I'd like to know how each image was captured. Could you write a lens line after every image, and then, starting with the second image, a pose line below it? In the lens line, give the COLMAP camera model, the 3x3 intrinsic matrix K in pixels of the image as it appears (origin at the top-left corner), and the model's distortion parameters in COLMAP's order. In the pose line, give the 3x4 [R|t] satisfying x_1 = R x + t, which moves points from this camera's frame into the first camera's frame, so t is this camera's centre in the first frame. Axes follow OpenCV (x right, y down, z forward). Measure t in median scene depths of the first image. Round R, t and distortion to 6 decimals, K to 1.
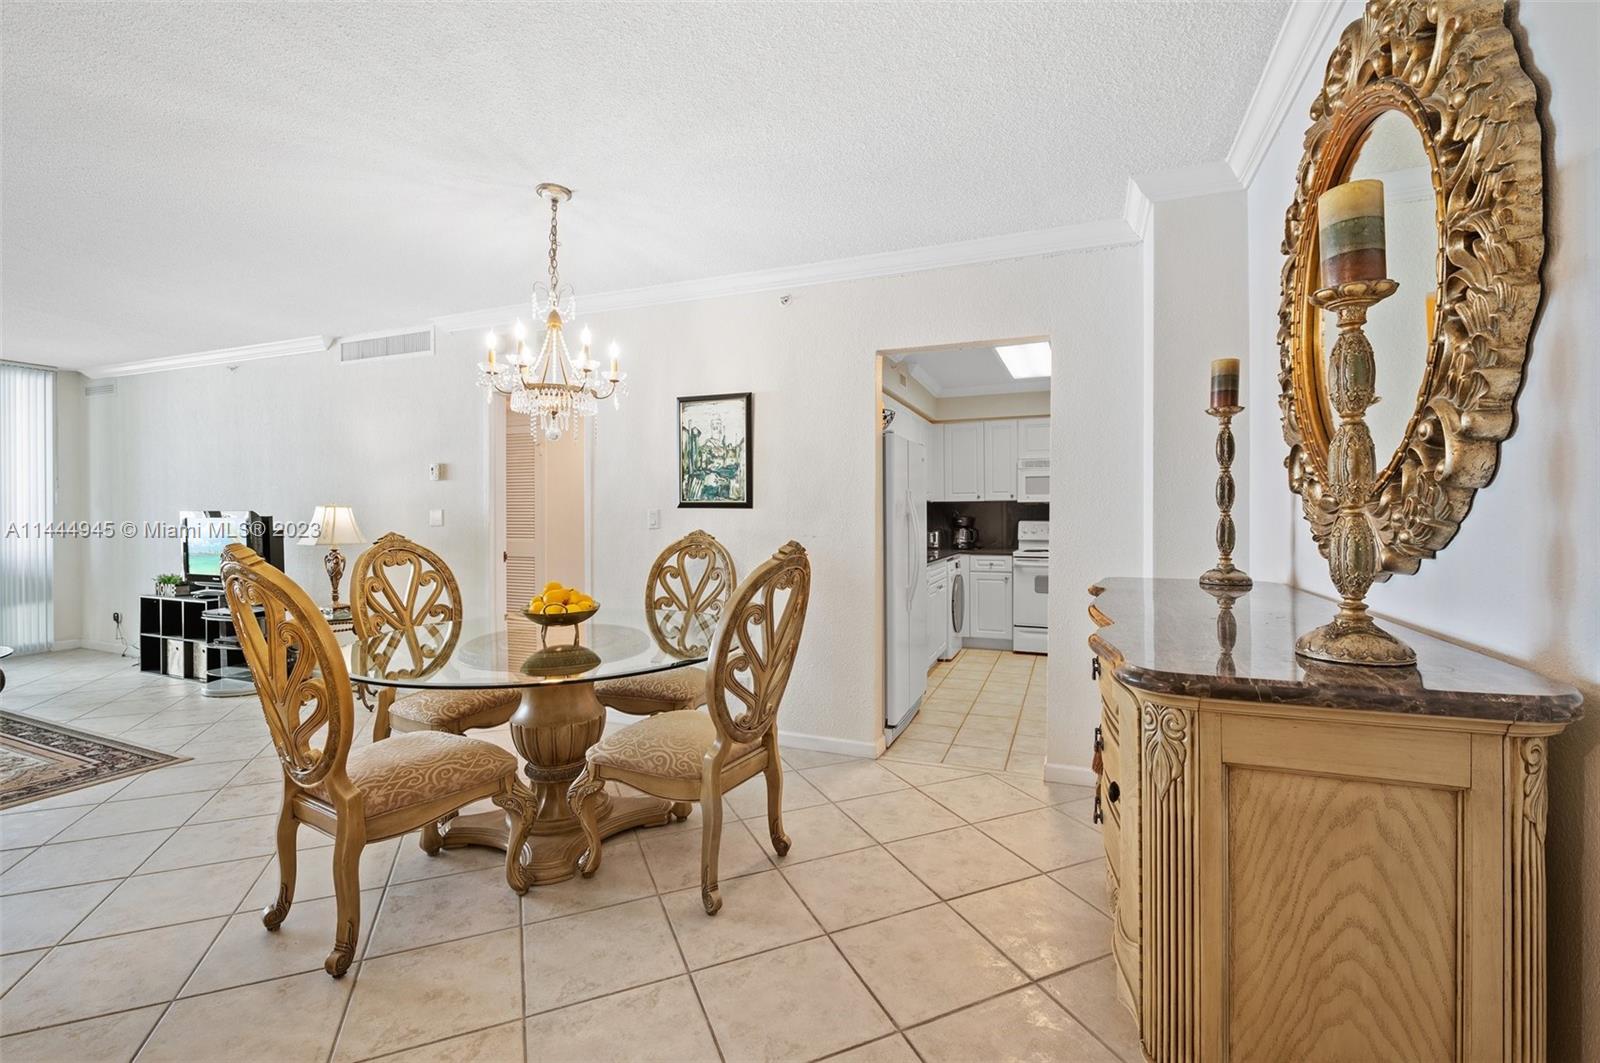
lens RADIAL K [[672.2, 0, 793.0], [0, 672.2, 519.5], [0, 0, 1]] dist [-0.005019, -0.000808]
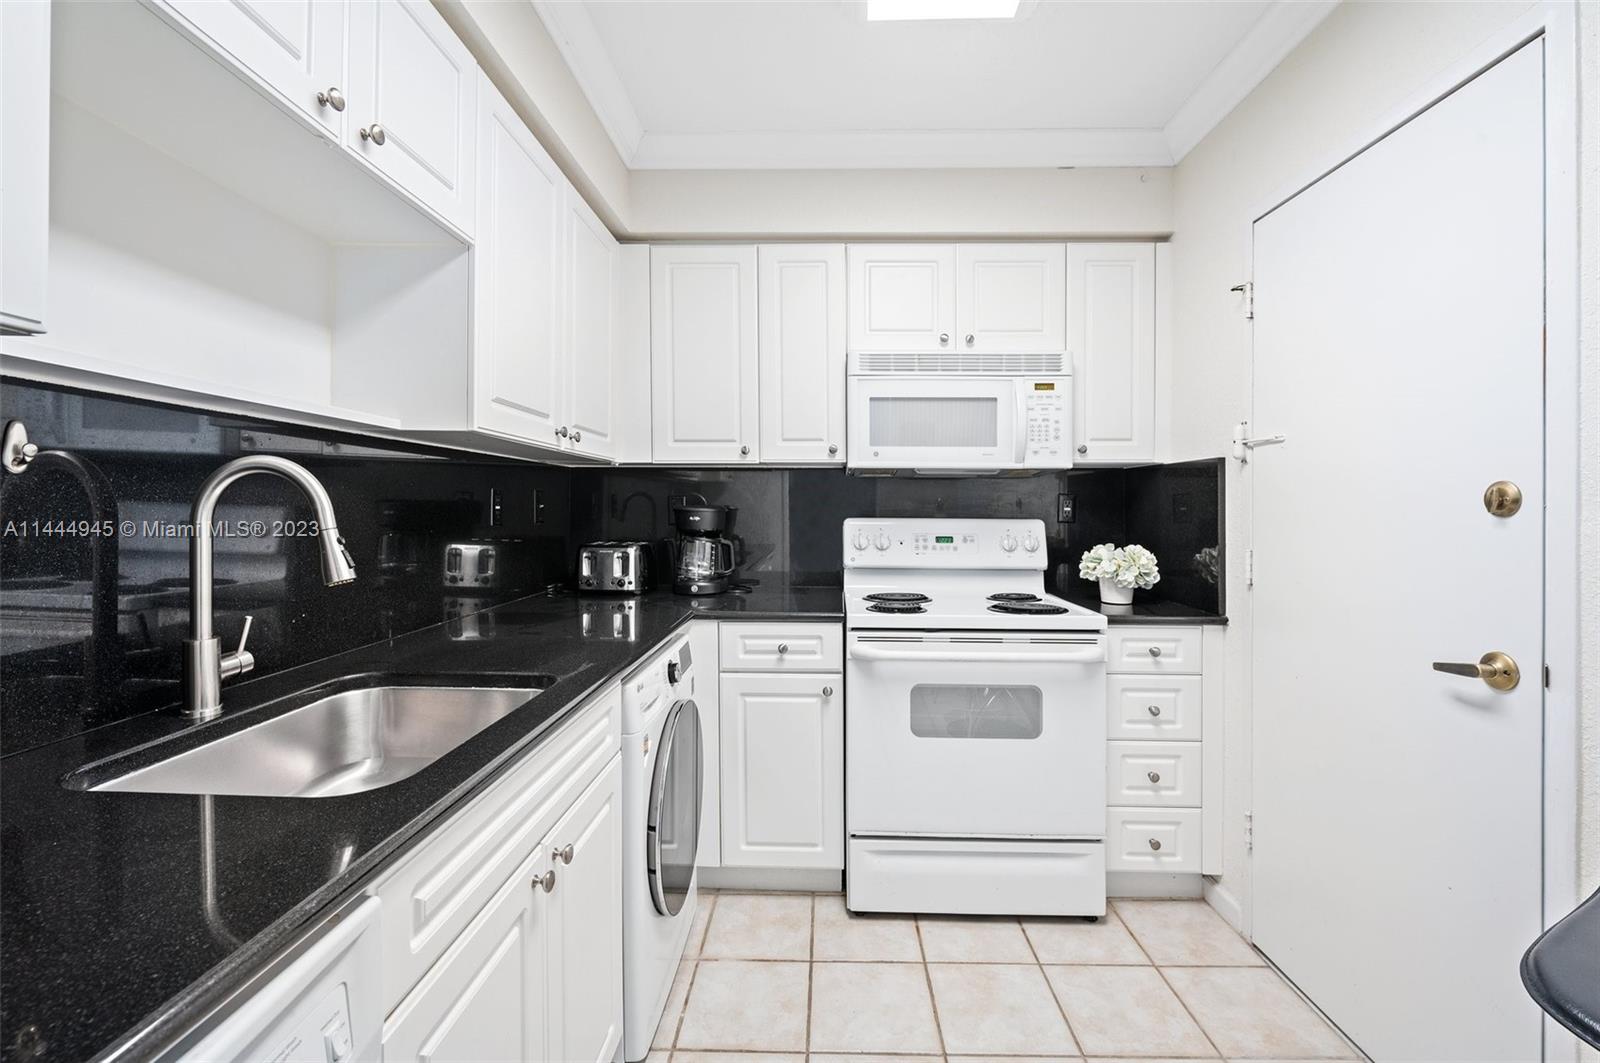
lens RADIAL K [[672.2, 0, 804.9], [0, 672.2, 533.0], [0, 0, 1]] dist [-0.005019, -0.000808]
pose [[0.933644, -0.006253, 0.358147, 0.180092], [-0.003189, 0.999663, 0.025767, 0.000901], [-0.358188, -0.025200, 0.933309, 0.663574]]
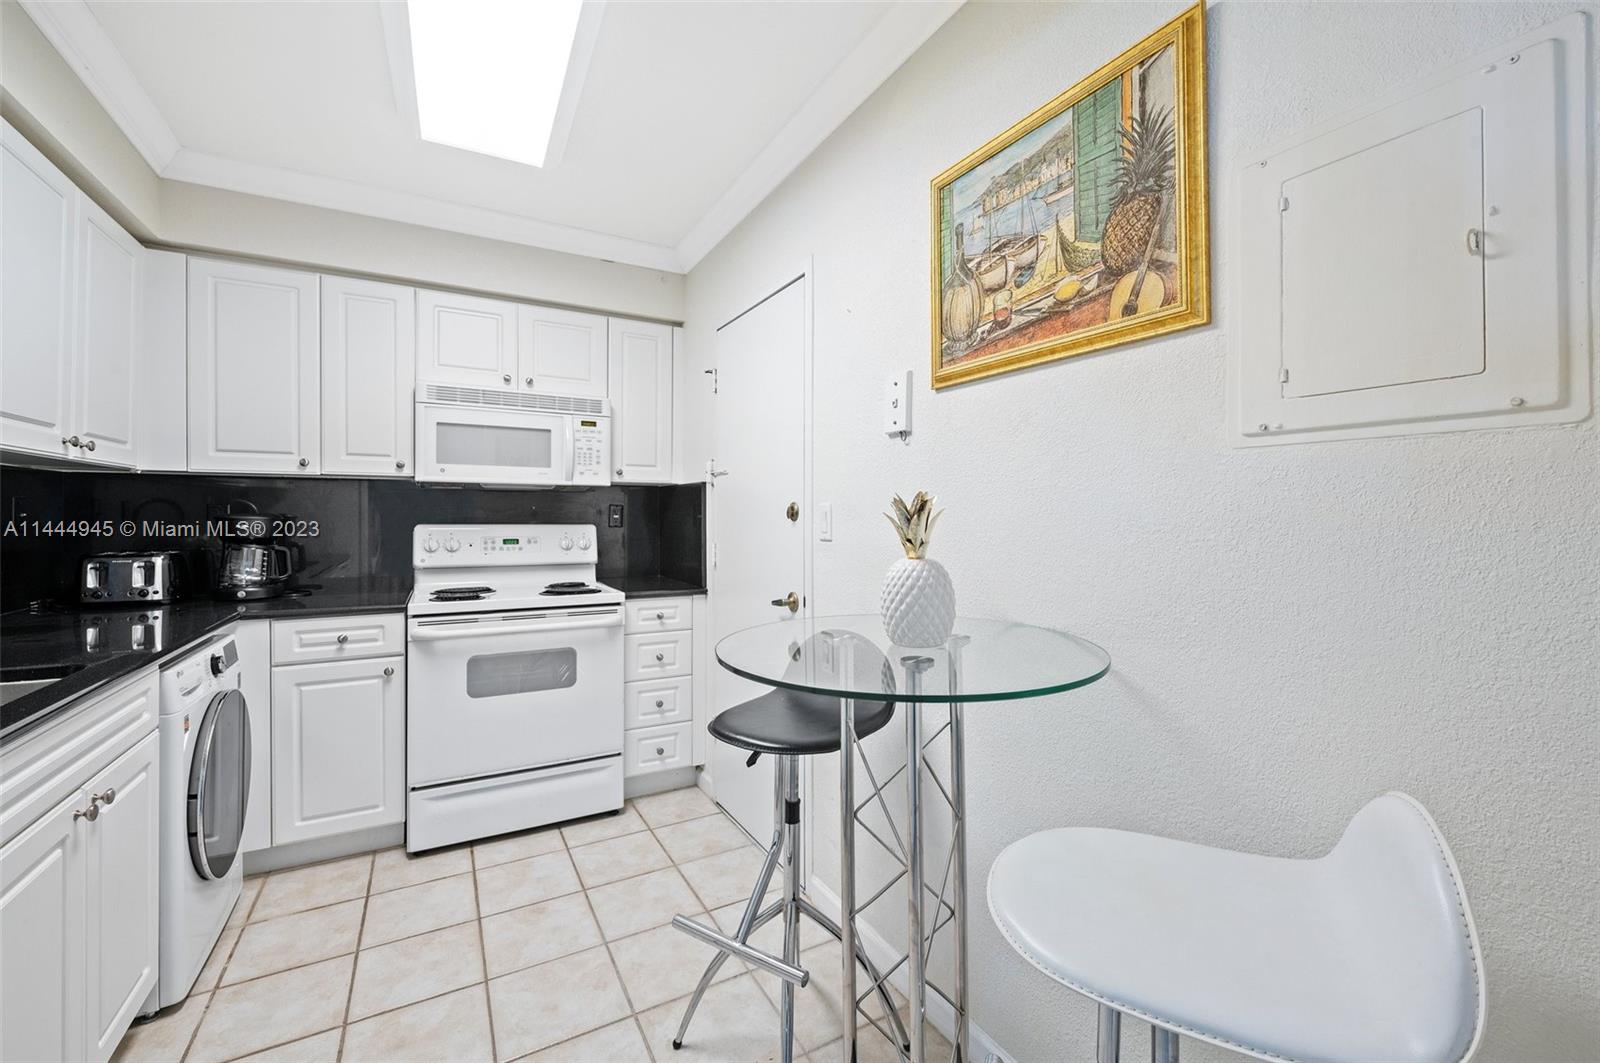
lens RADIAL K [[646.1, 0, 802.5], [0, 646.1, 514.9], [0, 0, 1]] dist [0.000749, -0.001077]
pose [[0.606225, 0.006268, 0.795269, 0.156682], [0.002535, 0.999949, -0.009814, 0.000683], [-0.795289, 0.007966, 0.606178, 0.554116]]
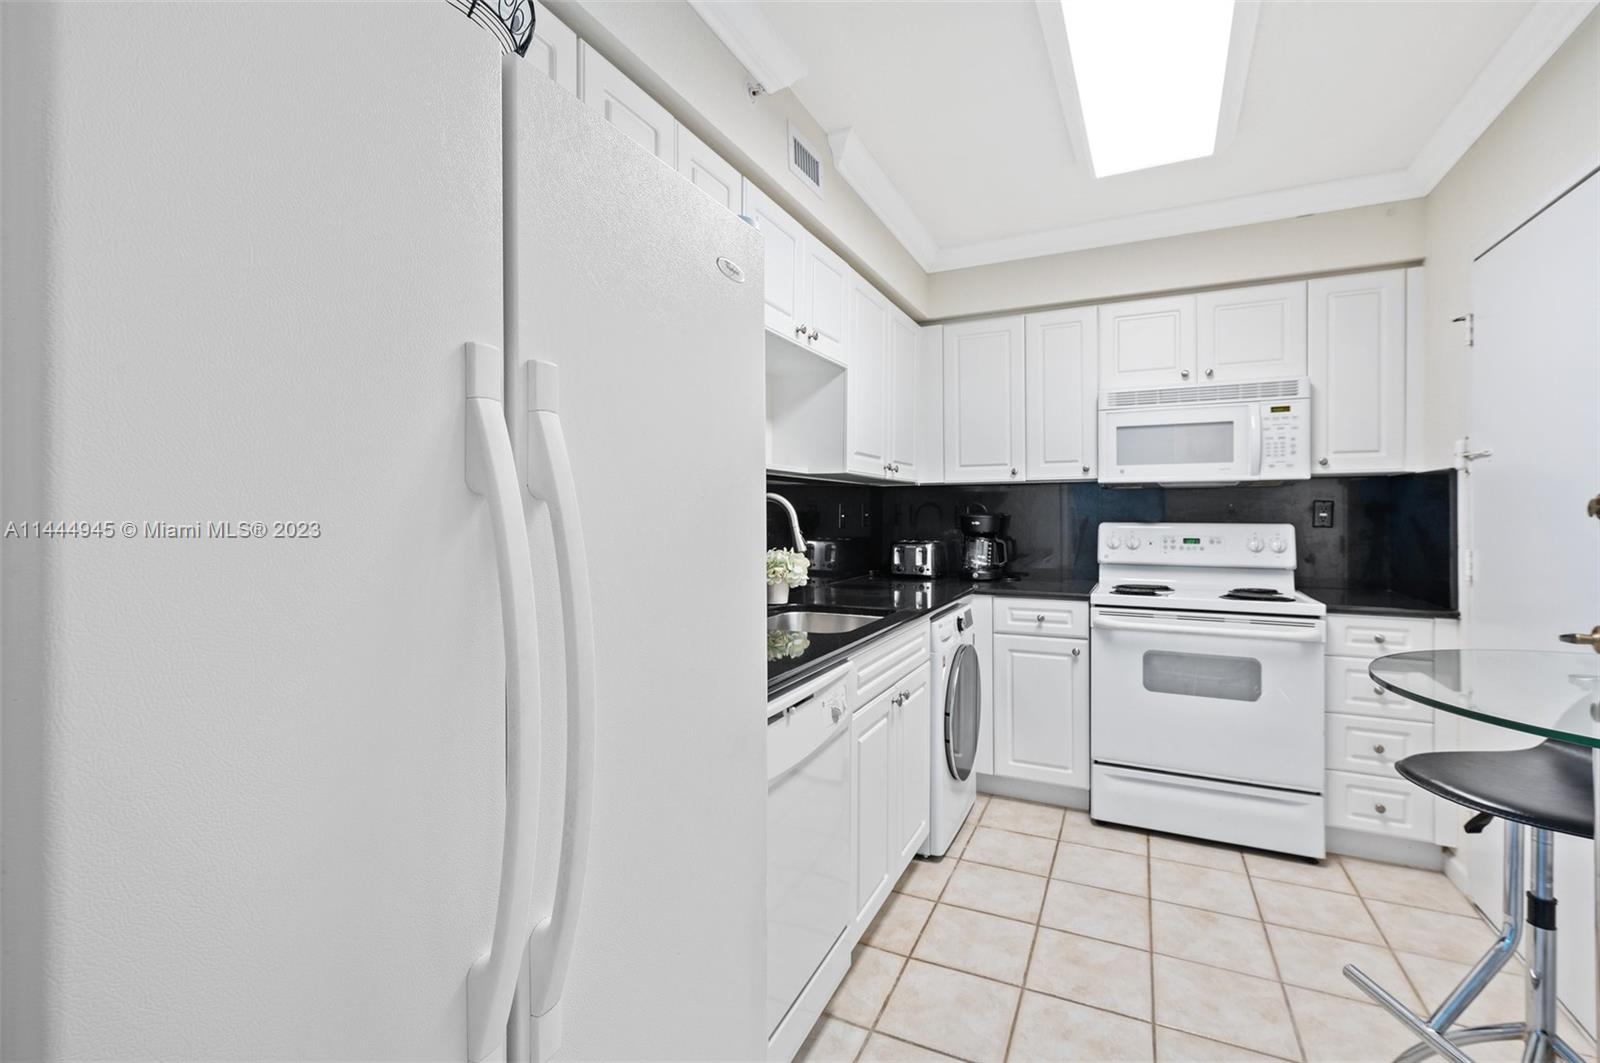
lens RADIAL K [[691.3, 0, 799.4], [0, 691.3, 514.6], [0, 0, 1]] dist [-0.027398, 0.000288]
pose [[0.998749, 0.001957, -0.049966, 0.151028], [-0.002403, 0.999958, -0.008853, 0.001197], [0.049946, 0.008962, 0.998712, 0.513400]]
